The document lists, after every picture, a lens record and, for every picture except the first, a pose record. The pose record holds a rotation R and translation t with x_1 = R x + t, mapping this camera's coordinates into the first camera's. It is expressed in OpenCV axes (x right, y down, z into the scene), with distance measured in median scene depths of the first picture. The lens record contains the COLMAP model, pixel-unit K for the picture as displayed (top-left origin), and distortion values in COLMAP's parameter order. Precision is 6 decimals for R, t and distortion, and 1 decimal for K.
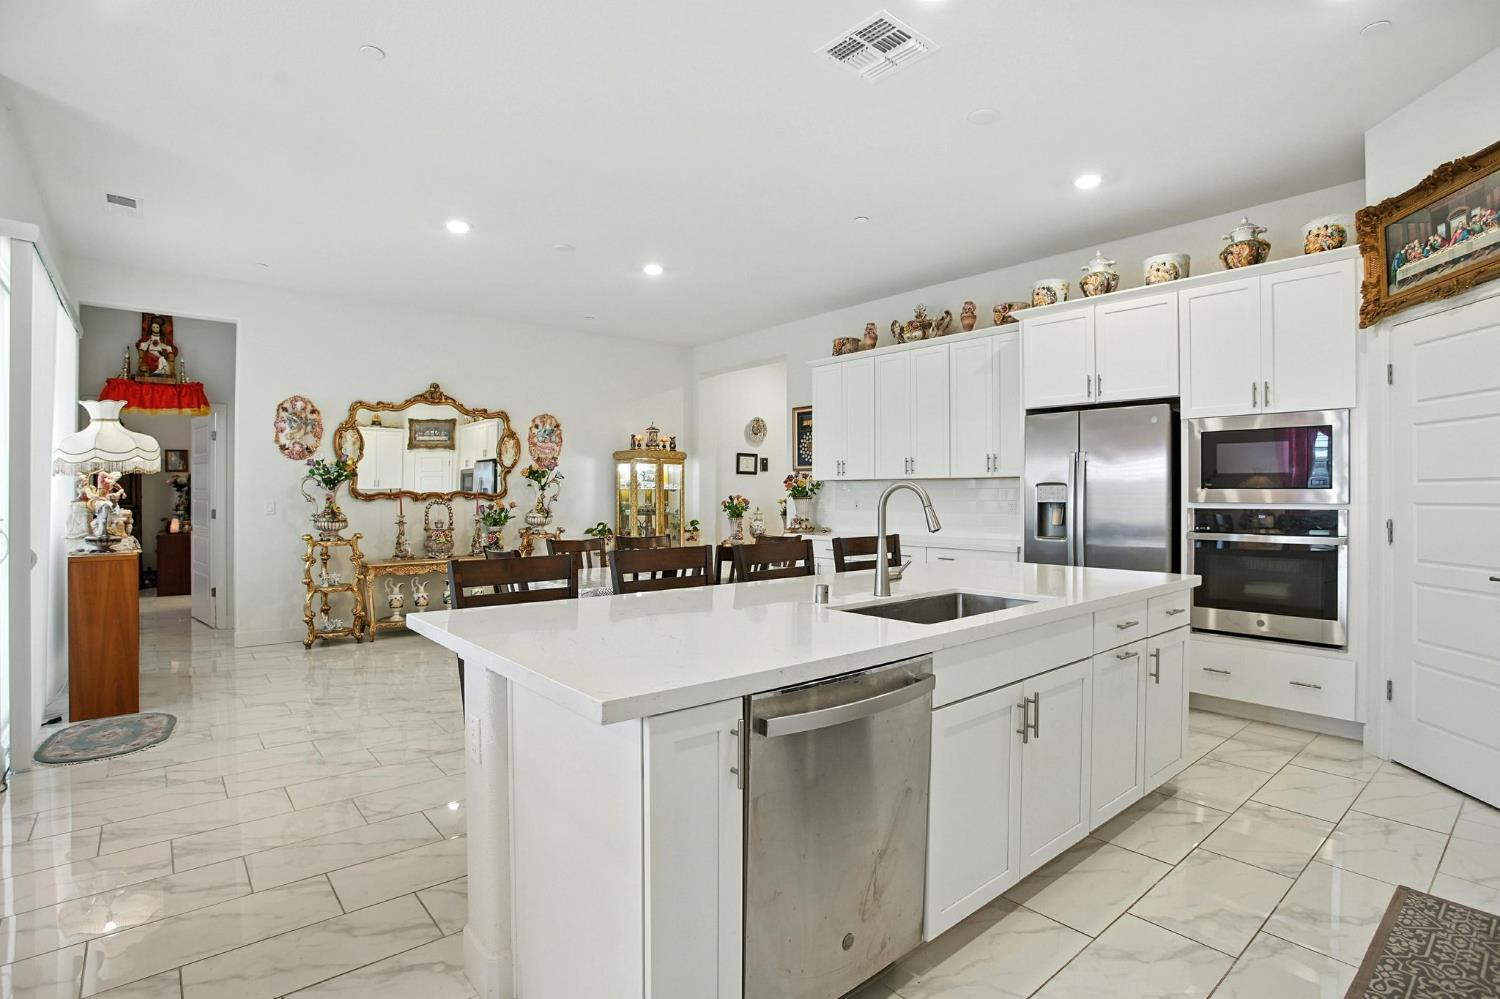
lens RADIAL K [[743.2, 0, 750.5], [0, 743.2, 487.3], [0, 0, 1]] dist [-0.079879, 0.035113]
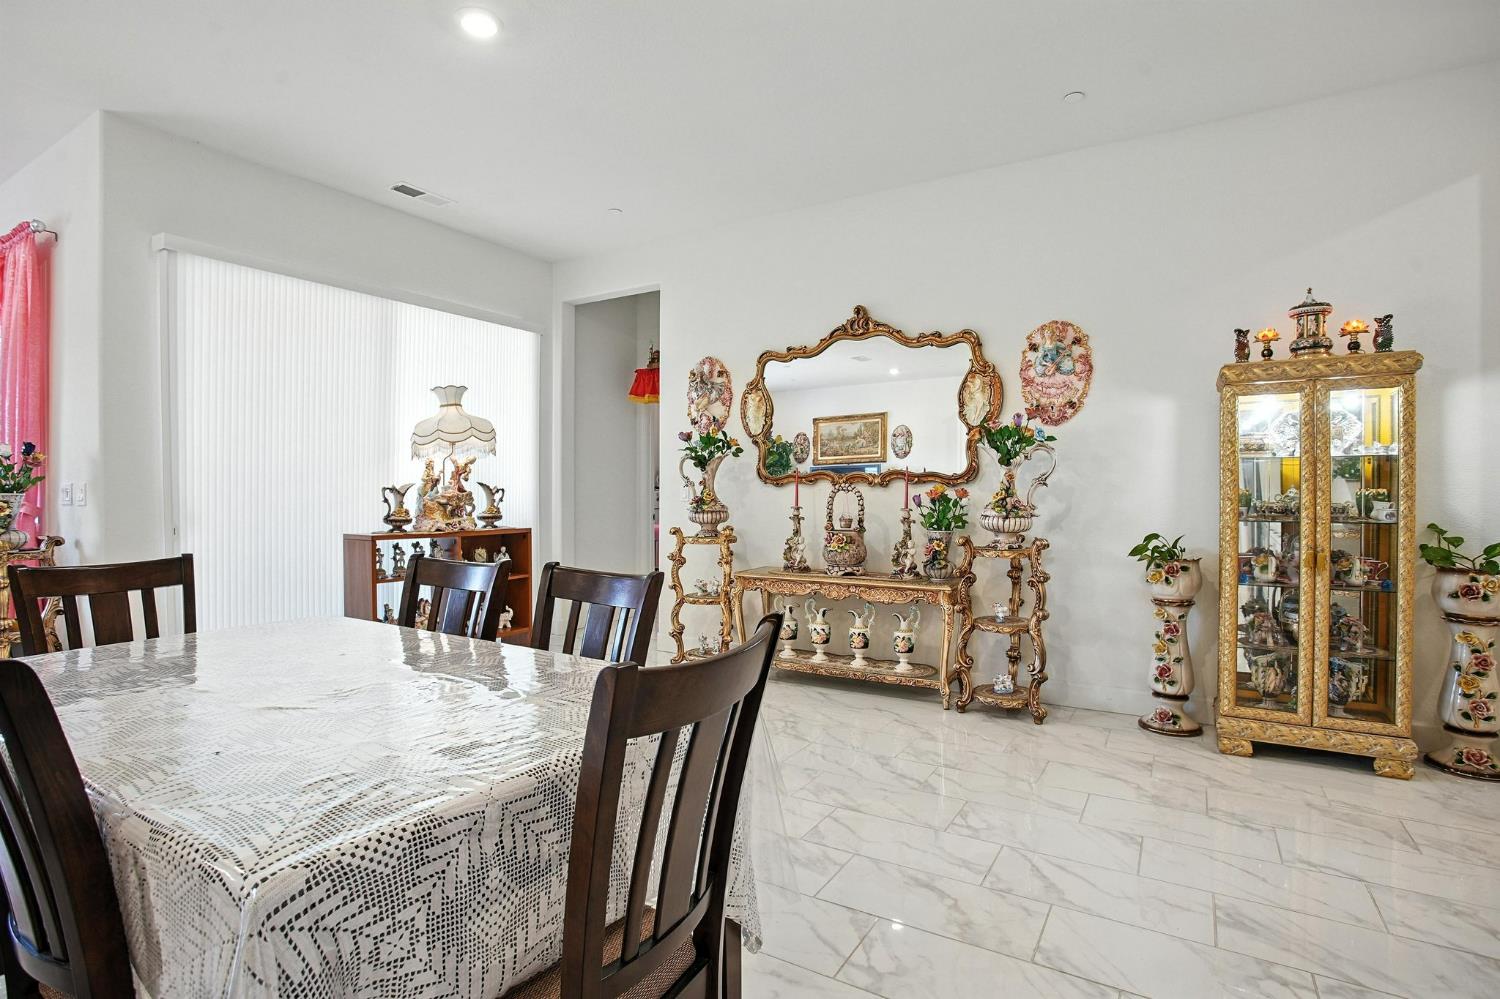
lens RADIAL K [[743.2, 0, 750.5], [0, 743.2, 487.3], [0, 0, 1]] dist [-0.079879, 0.035113]
pose [[0.318262, -0.003409, -0.947997, 0.183578], [0.009358, 0.999956, -0.000454, 0.021525], [0.947957, -0.008727, 0.318279, 0.788629]]
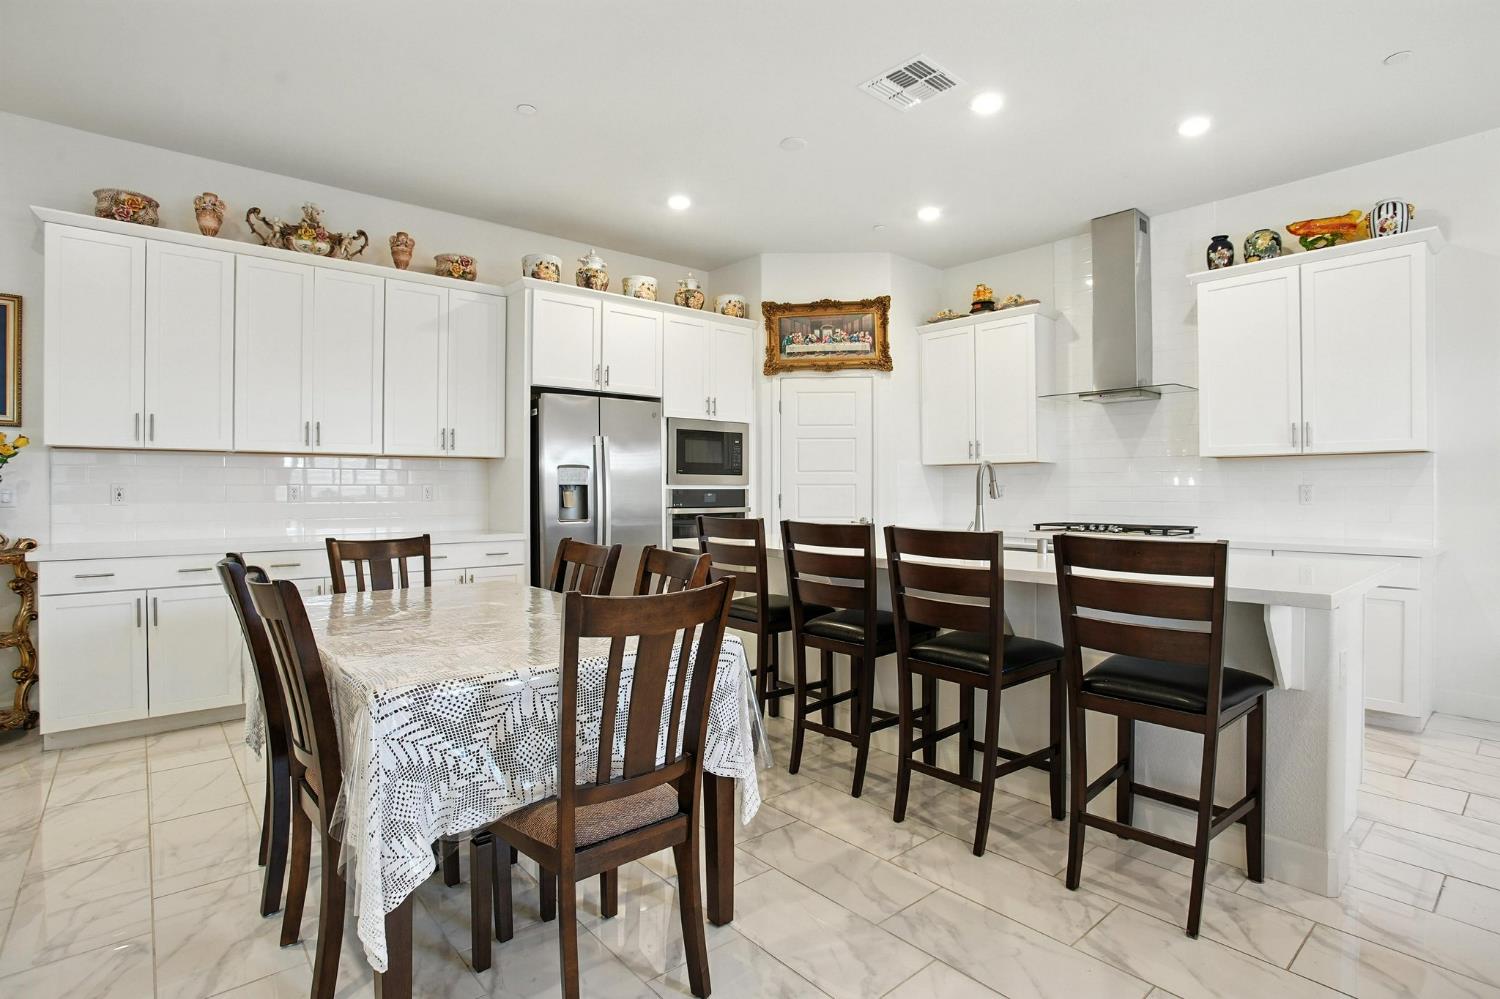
lens RADIAL K [[744.9, 0, 748.3], [0, 744.9, 492.0], [0, 0, 1]] dist [-0.091677, 0.047435]
pose [[-0.010878, -0.000608, 0.999941, -0.455437], [-0.006769, 0.999977, 0.000534, 0.021784], [-0.999918, -0.006763, -0.010882, 0.593125]]
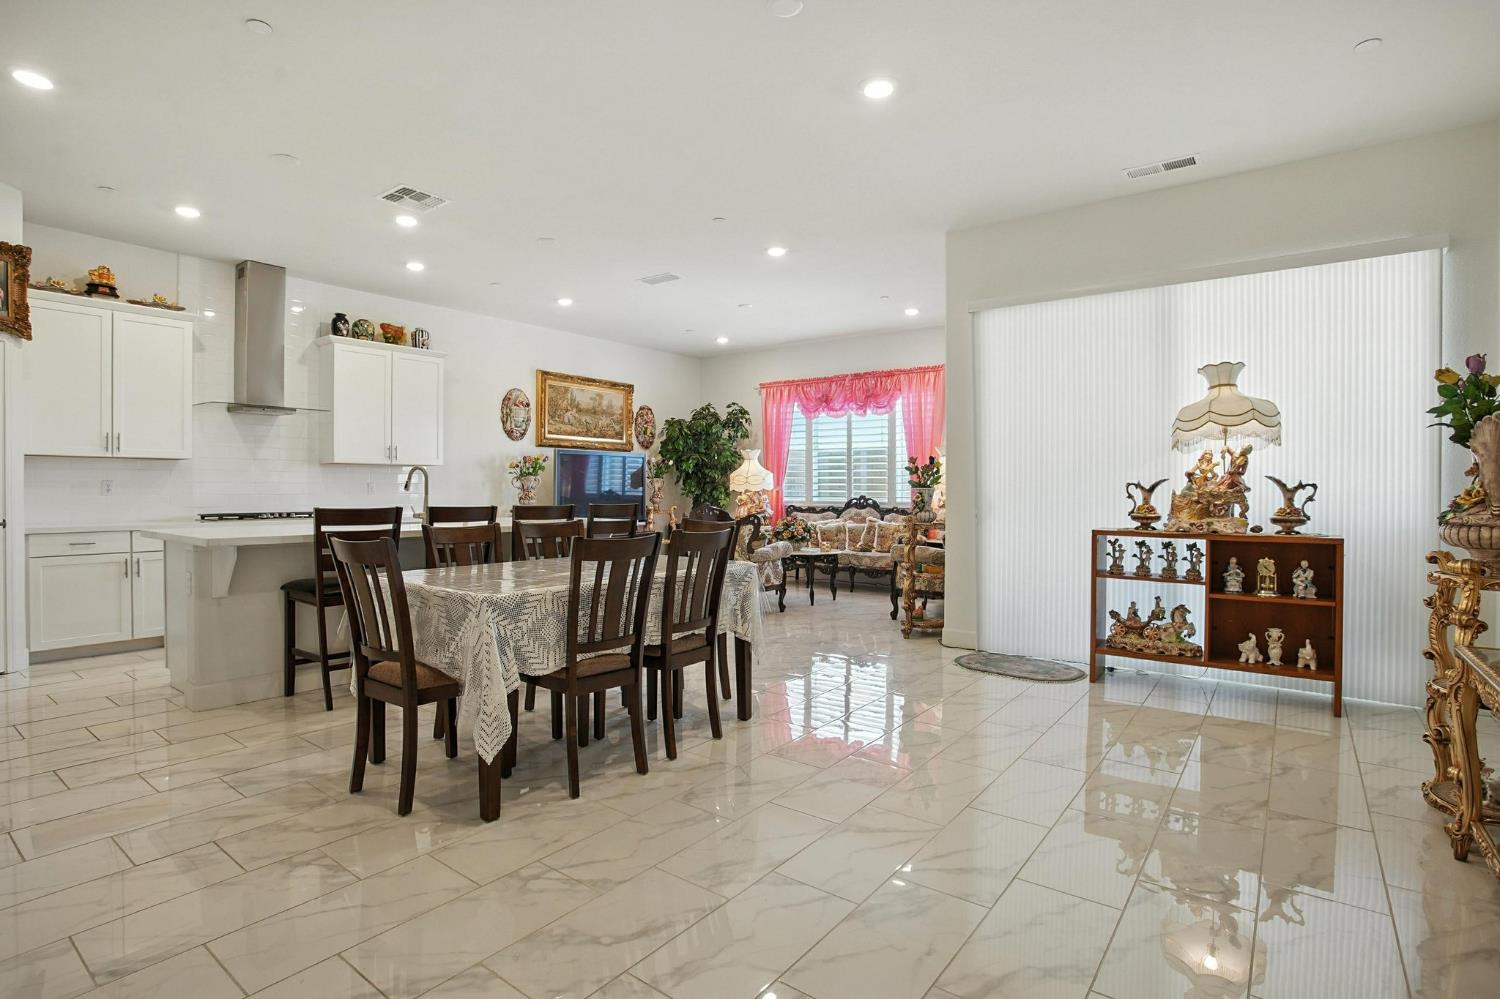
lens RADIAL K [[739.4, 0, 750.0], [0, 739.4, 499.5], [0, 0, 1]] dist [-0.075407, 0.024086]
pose [[-0.975278, 0.000602, -0.220979, -0.097680], [-0.000923, 0.999976, 0.006800, 0.029585], [0.220978, 0.006836, -0.975255, 1.283140]]
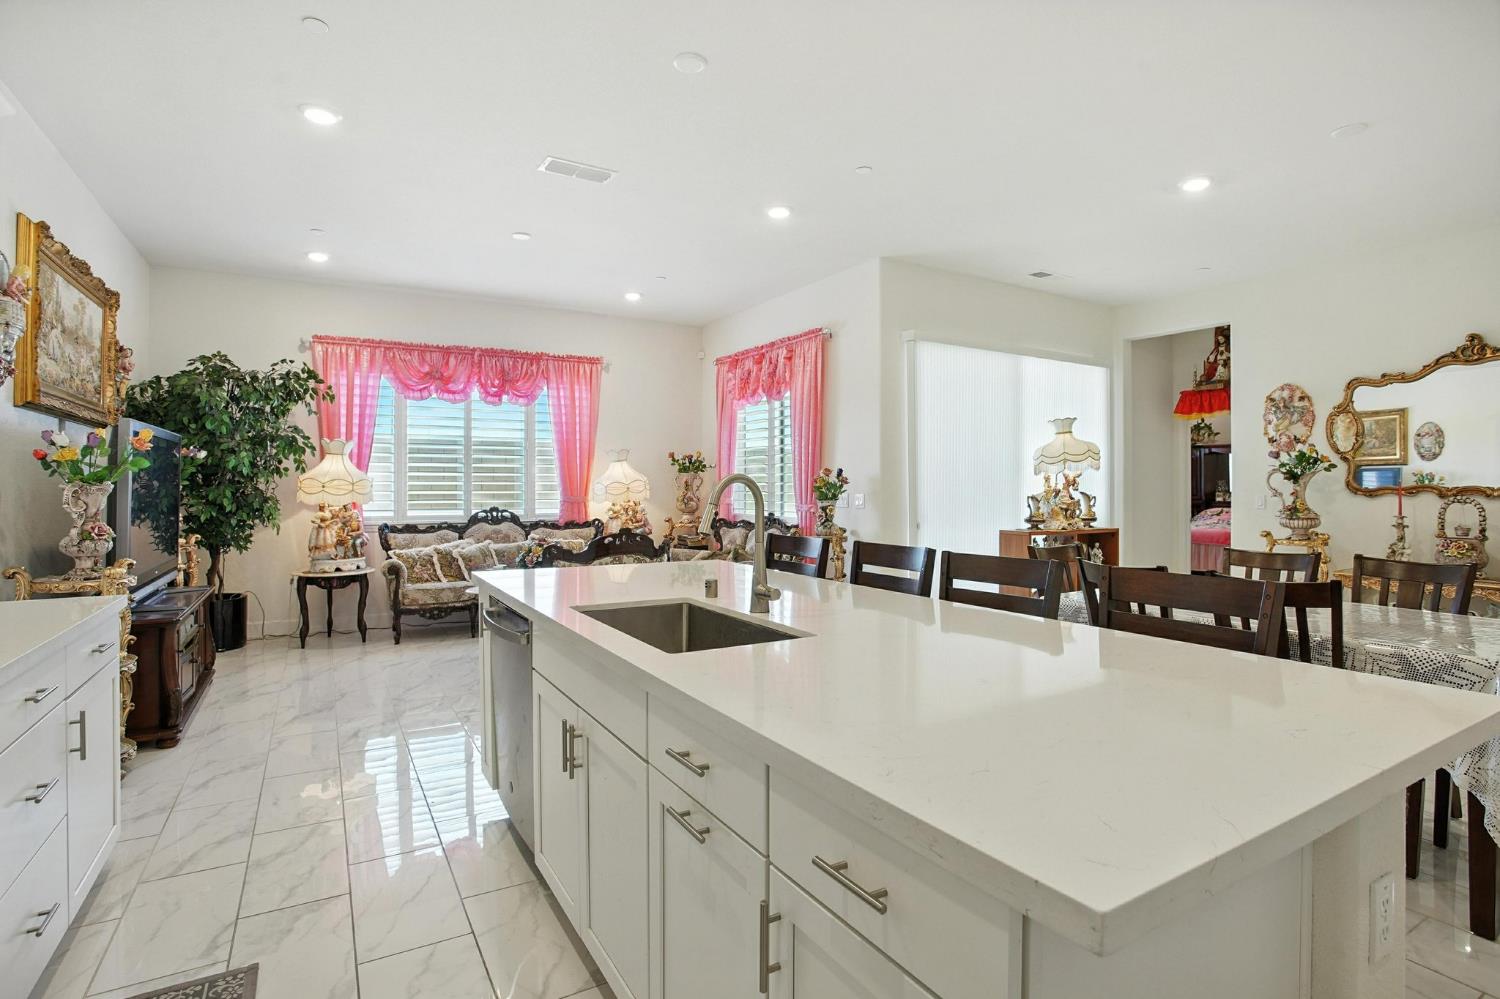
lens RADIAL K [[743.2, 0, 750.5], [0, 743.2, 487.3], [0, 0, 1]] dist [-0.079879, 0.035113]
pose [[-0.167655, 0.001517, -0.985845, 0.417826], [0.006852, 0.999976, 0.000373, 0.002943], [0.985822, -0.006692, -0.167661, 0.473936]]
